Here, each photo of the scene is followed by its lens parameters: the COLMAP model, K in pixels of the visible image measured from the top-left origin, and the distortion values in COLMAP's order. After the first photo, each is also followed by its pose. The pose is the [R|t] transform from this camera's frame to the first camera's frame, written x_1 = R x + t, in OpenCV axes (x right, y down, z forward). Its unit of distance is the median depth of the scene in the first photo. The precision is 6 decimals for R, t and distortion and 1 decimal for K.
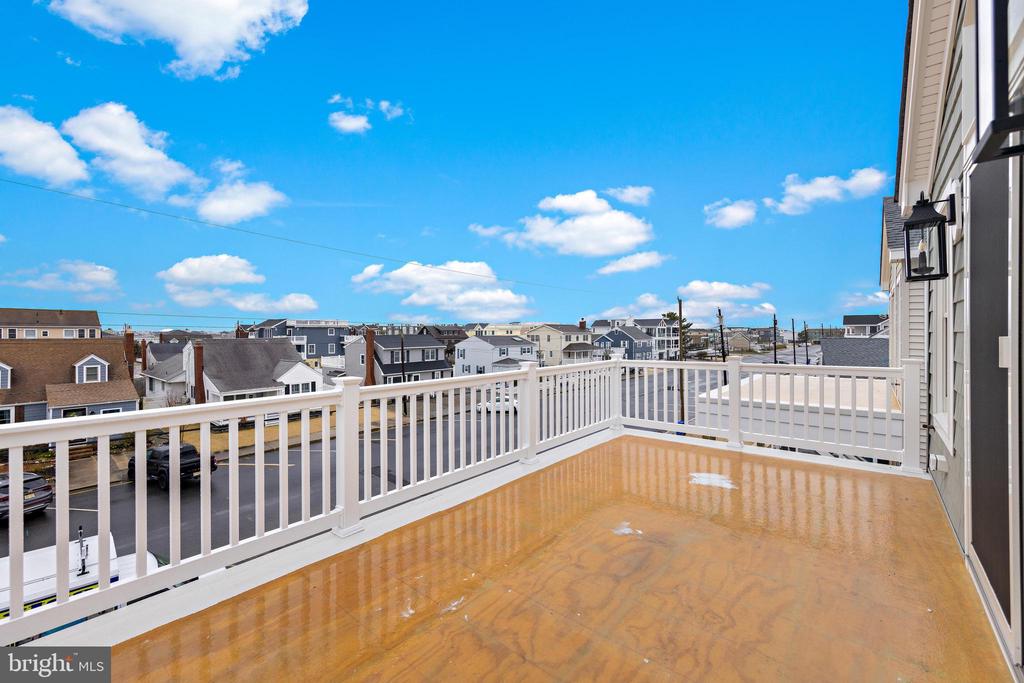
lens RADIAL K [[418.3, 0, 512.0], [0, 418.3, 341.5], [0, 0, 1]] dist [0.001869, -0.000309]
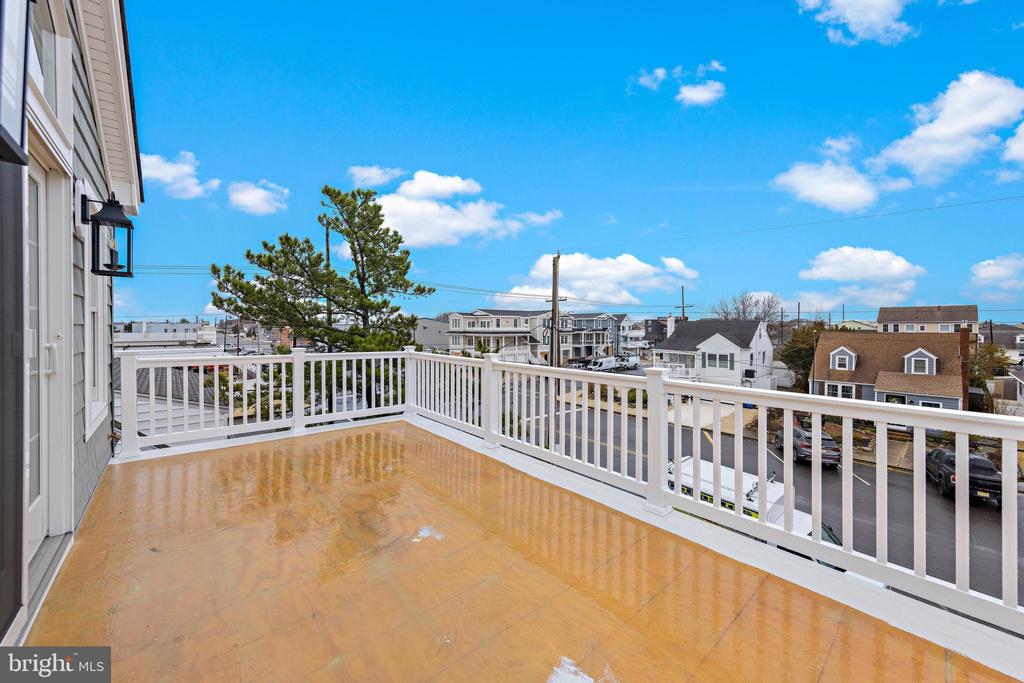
lens RADIAL K [[384.3, 0, 518.3], [0, 384.3, 316.8], [0, 0, 1]] dist [0.000660, 0.000182]
pose [[-0.131094, -0.022848, -0.991107, 0.182567], [-0.025523, 0.999481, -0.019665, -0.004903], [0.991041, 0.022718, -0.131609, 0.213557]]
